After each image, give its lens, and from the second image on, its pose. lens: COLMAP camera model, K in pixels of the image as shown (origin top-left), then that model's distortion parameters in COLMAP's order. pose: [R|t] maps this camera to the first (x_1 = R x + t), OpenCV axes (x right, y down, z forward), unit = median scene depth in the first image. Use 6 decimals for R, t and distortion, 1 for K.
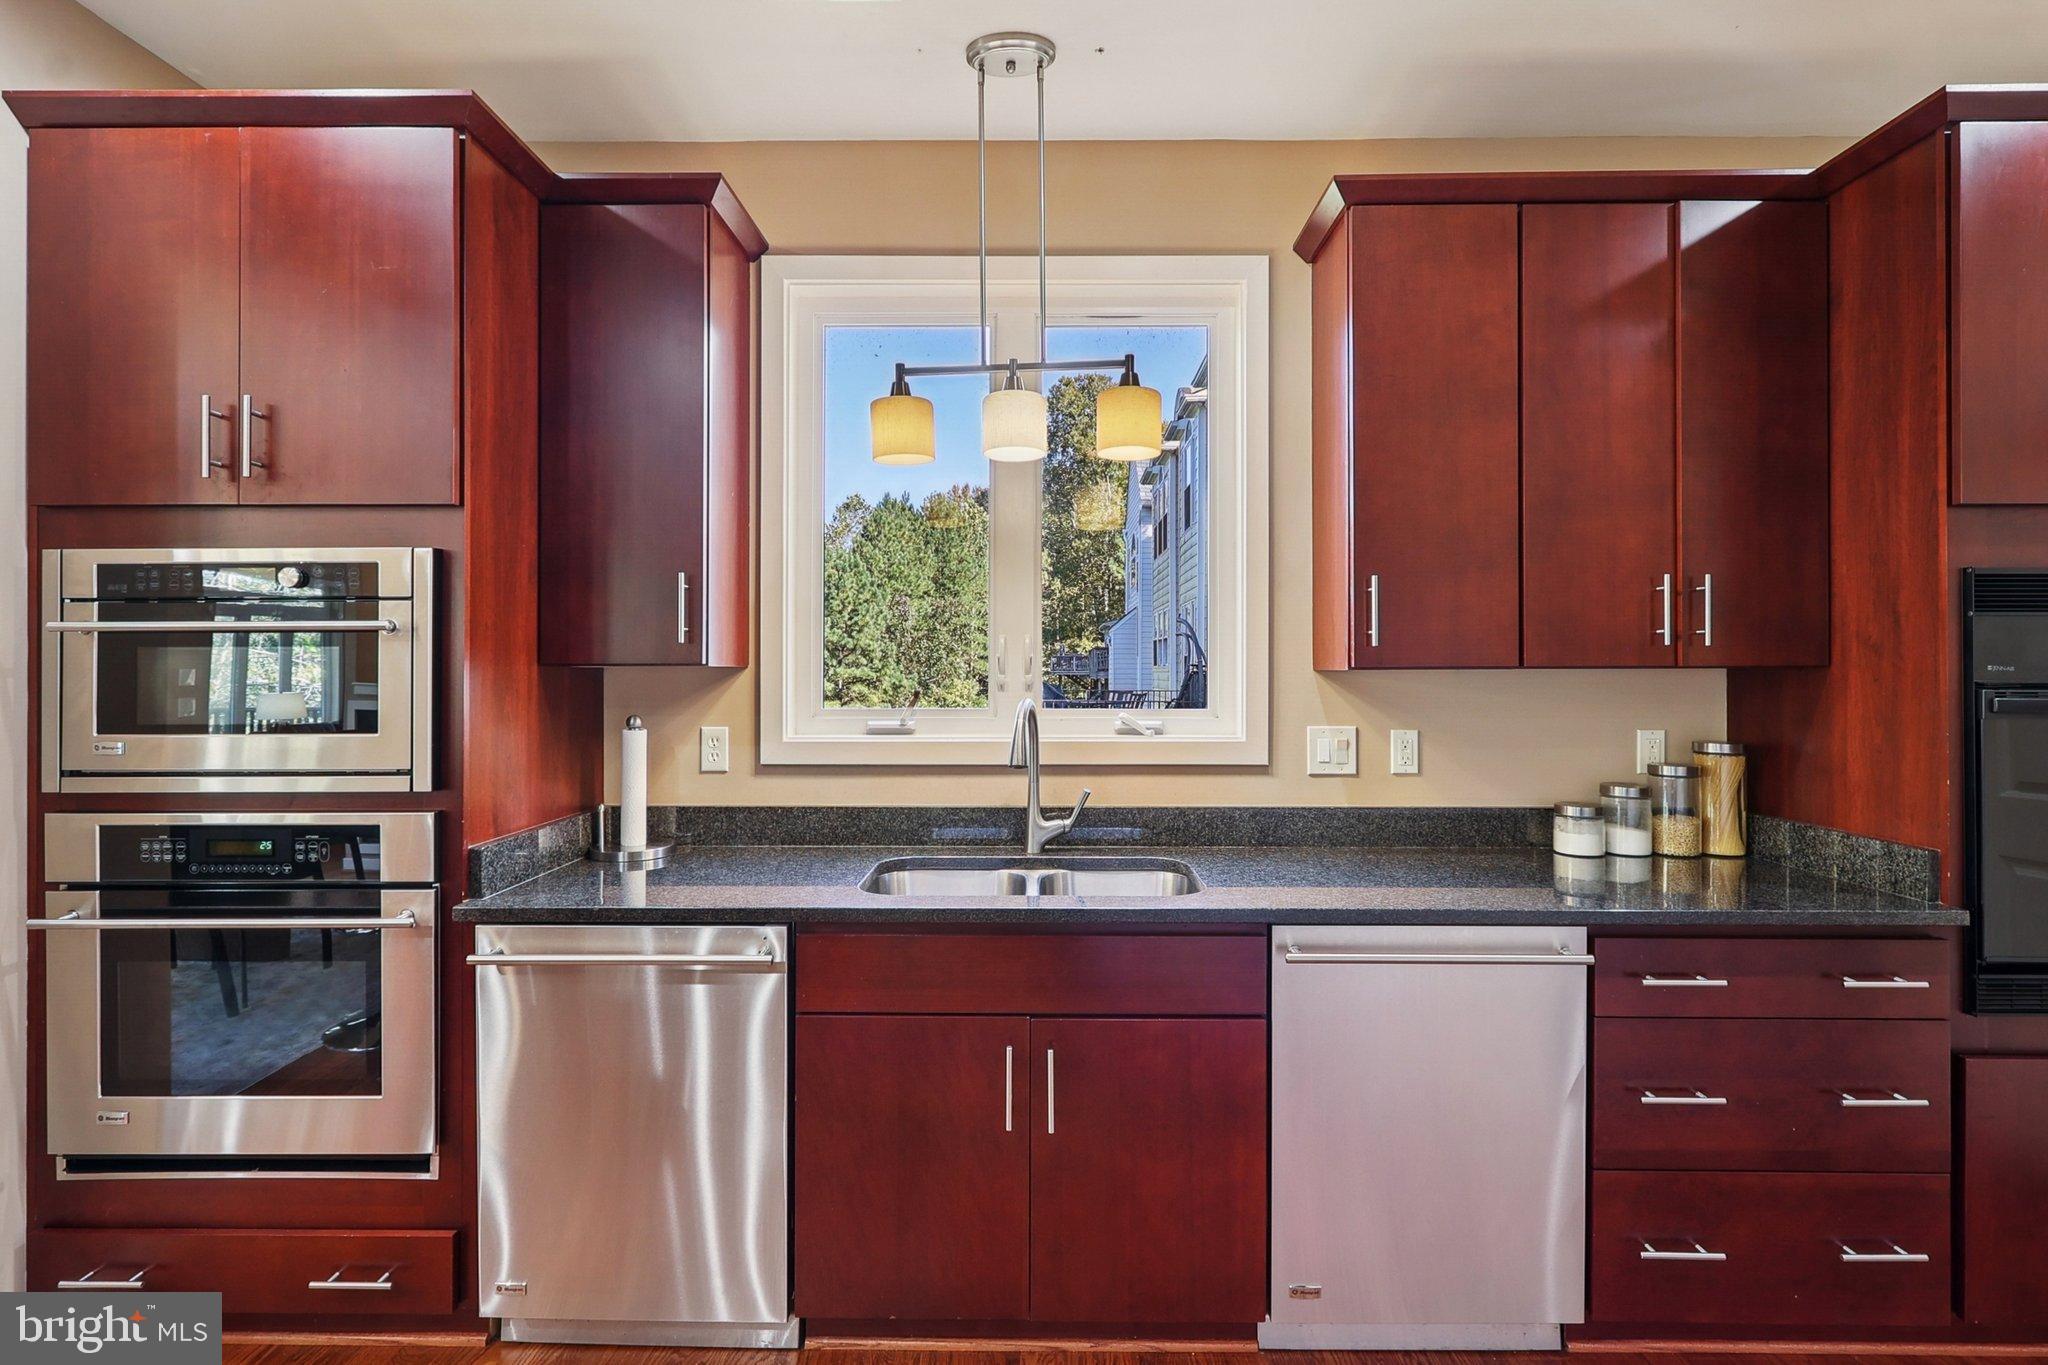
lens RADIAL K [[969.8, 0, 1022.5], [0, 969.8, 691.0], [0, 0, 1]] dist [0.002339, 0.001048]
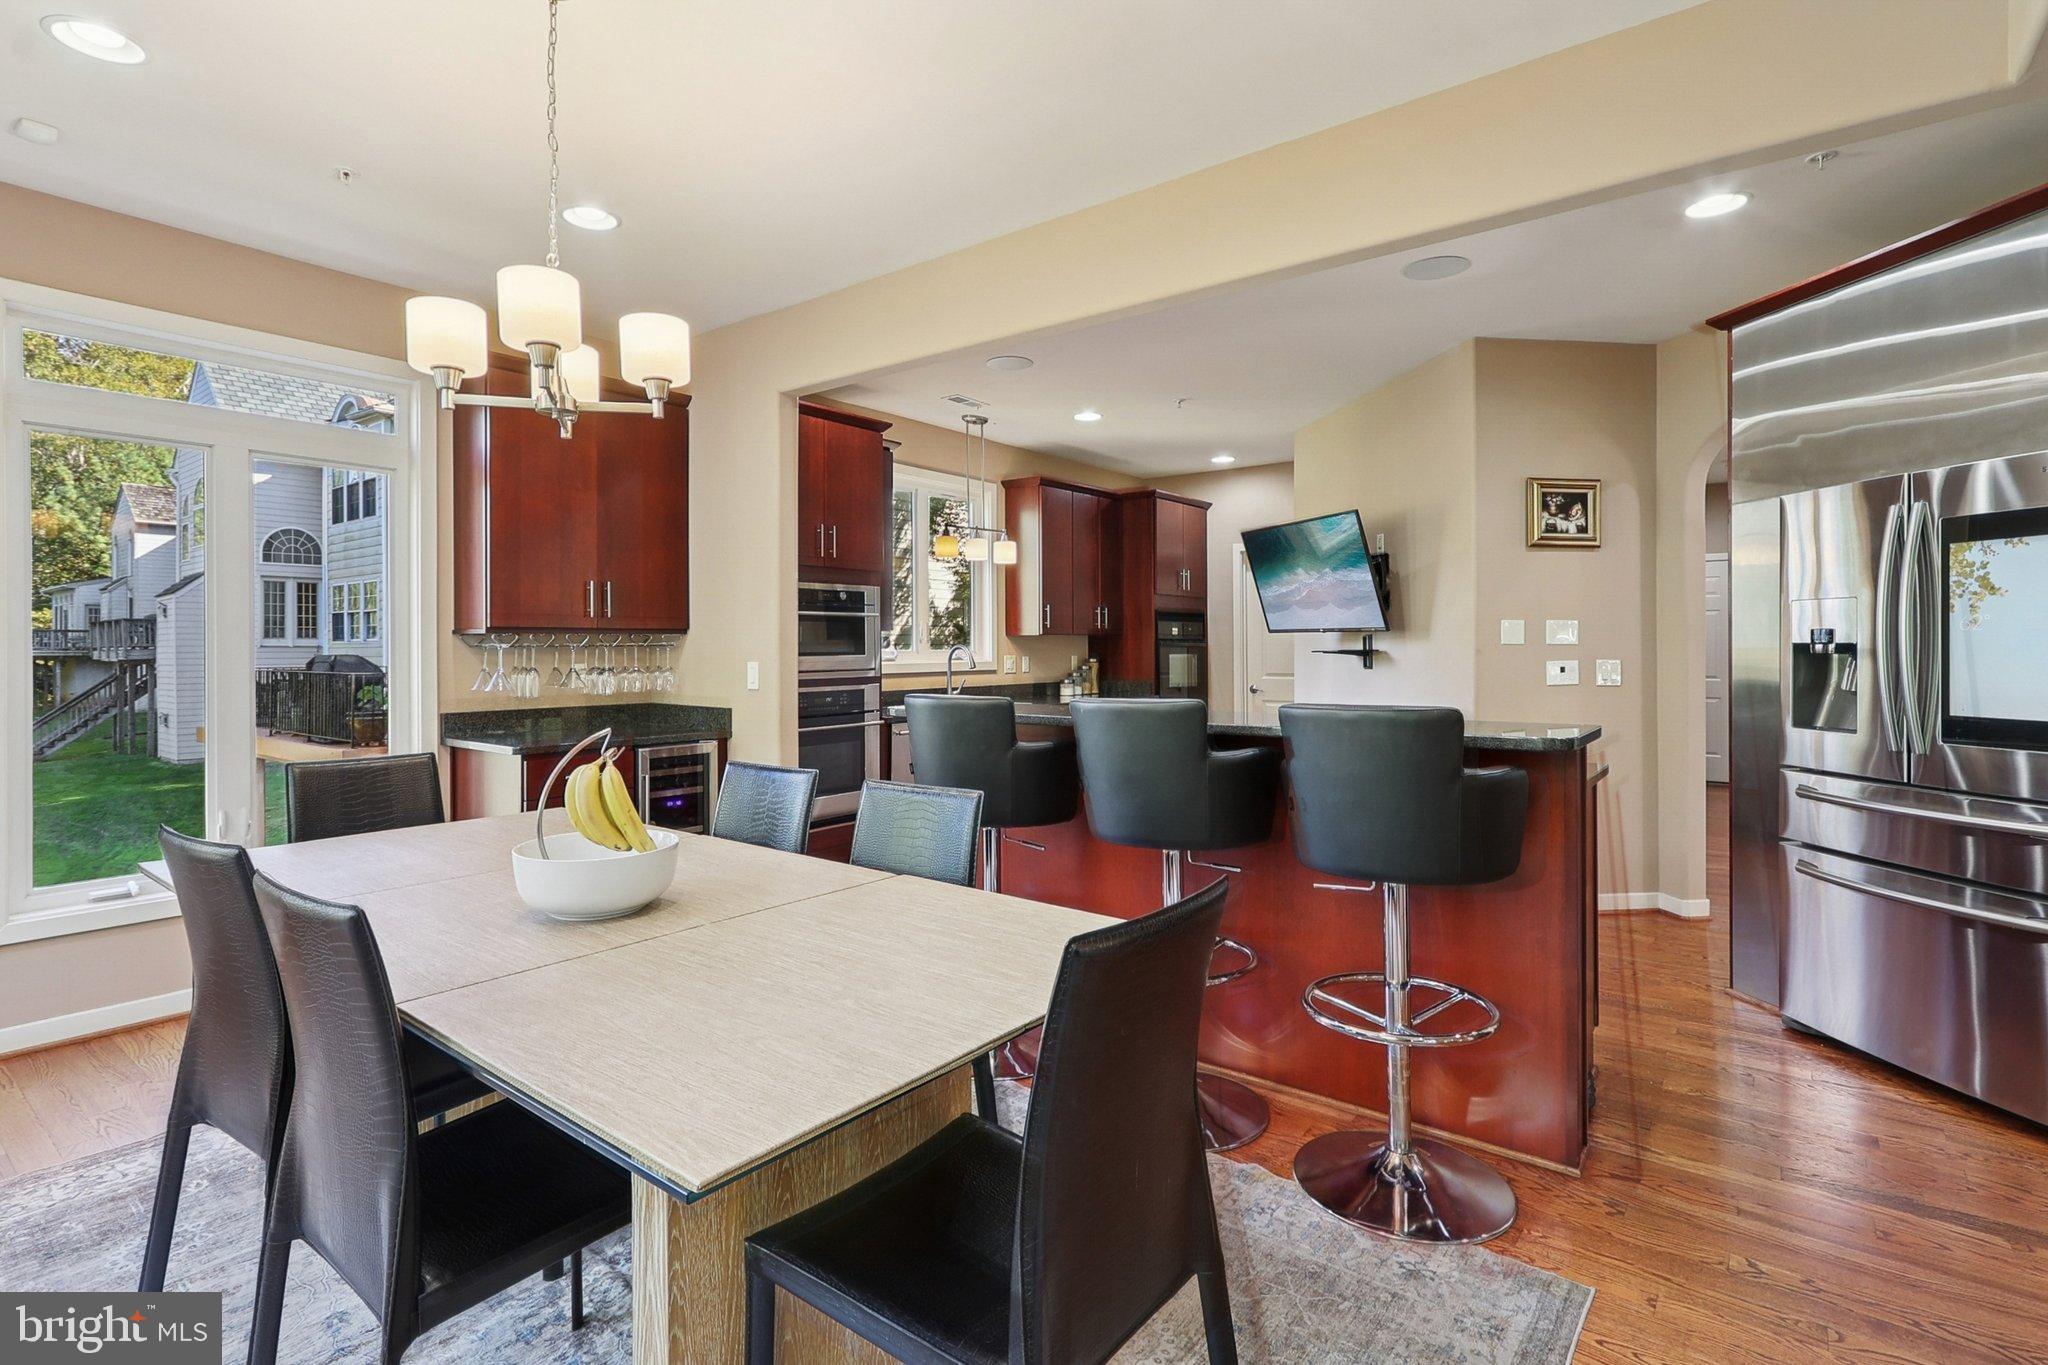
lens RADIAL K [[969.8, 0, 1022.5], [0, 969.8, 691.0], [0, 0, 1]] dist [0.002339, 0.001048]
pose [[0.610492, -0.033886, 0.791297, -2.208918], [0.005190, 0.999234, 0.038786, 0.035458], [-0.792005, -0.019572, 0.610200, -0.868172]]
